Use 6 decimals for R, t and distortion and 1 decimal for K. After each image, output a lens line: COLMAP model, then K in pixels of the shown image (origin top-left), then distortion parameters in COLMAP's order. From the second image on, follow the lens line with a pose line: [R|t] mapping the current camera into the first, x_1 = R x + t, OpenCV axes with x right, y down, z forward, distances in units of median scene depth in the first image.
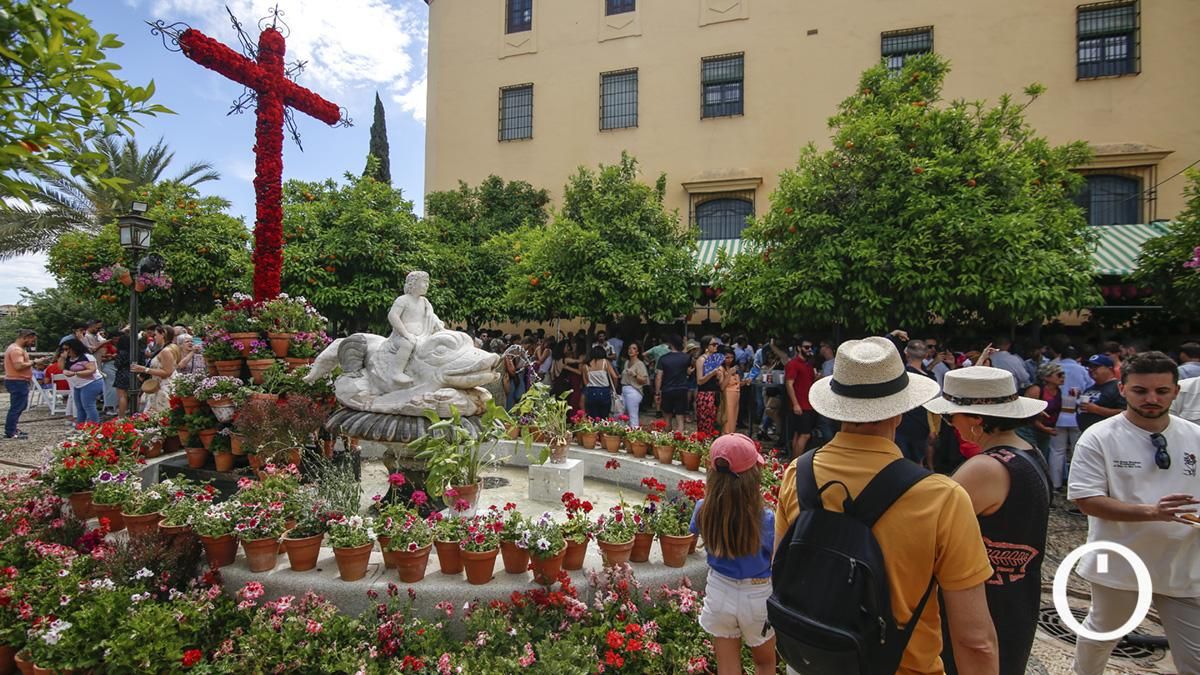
lens RADIAL K [[548.1, 0, 596.9], [0, 548.1, 338.8], [0, 0, 1]] dist [-0.021859, 0.001870]
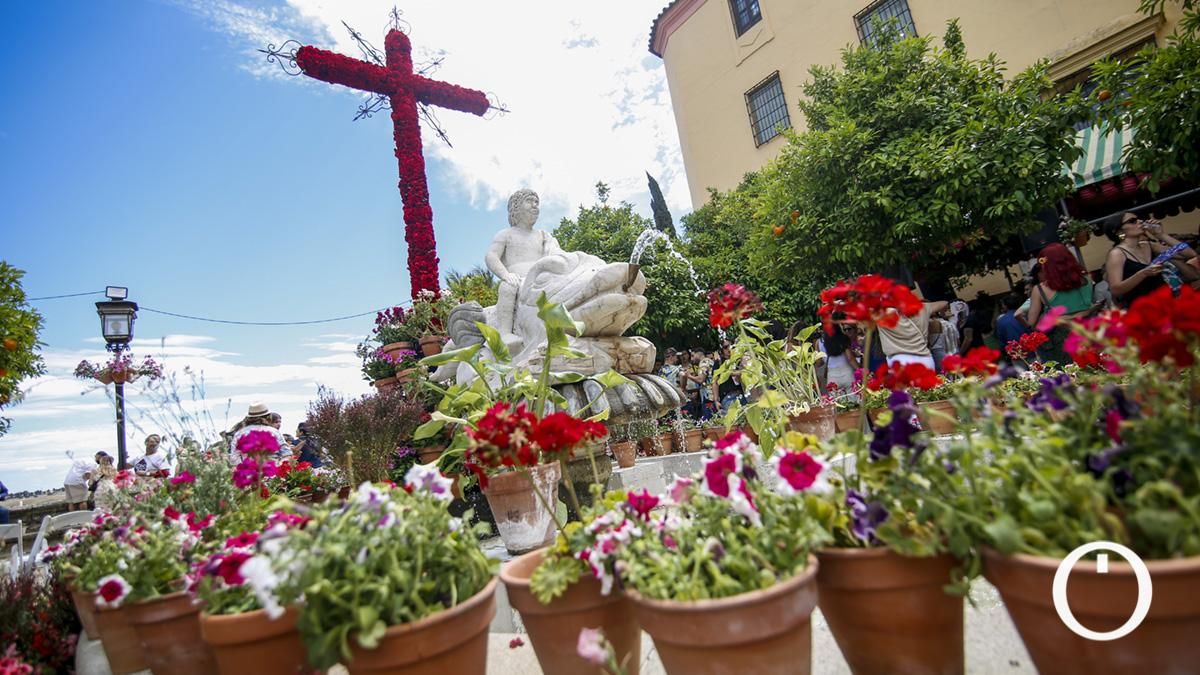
lens RADIAL K [[548.1, 0, 596.1], [0, 548.1, 334.6], [0, 0, 1]] dist [-0.021859, 0.001870]
pose [[0.803840, -0.239945, -0.544305, 0.063335], [0.168650, 0.969419, -0.178281, 0.146645], [0.570437, 0.051512, 0.819724, 0.382201]]
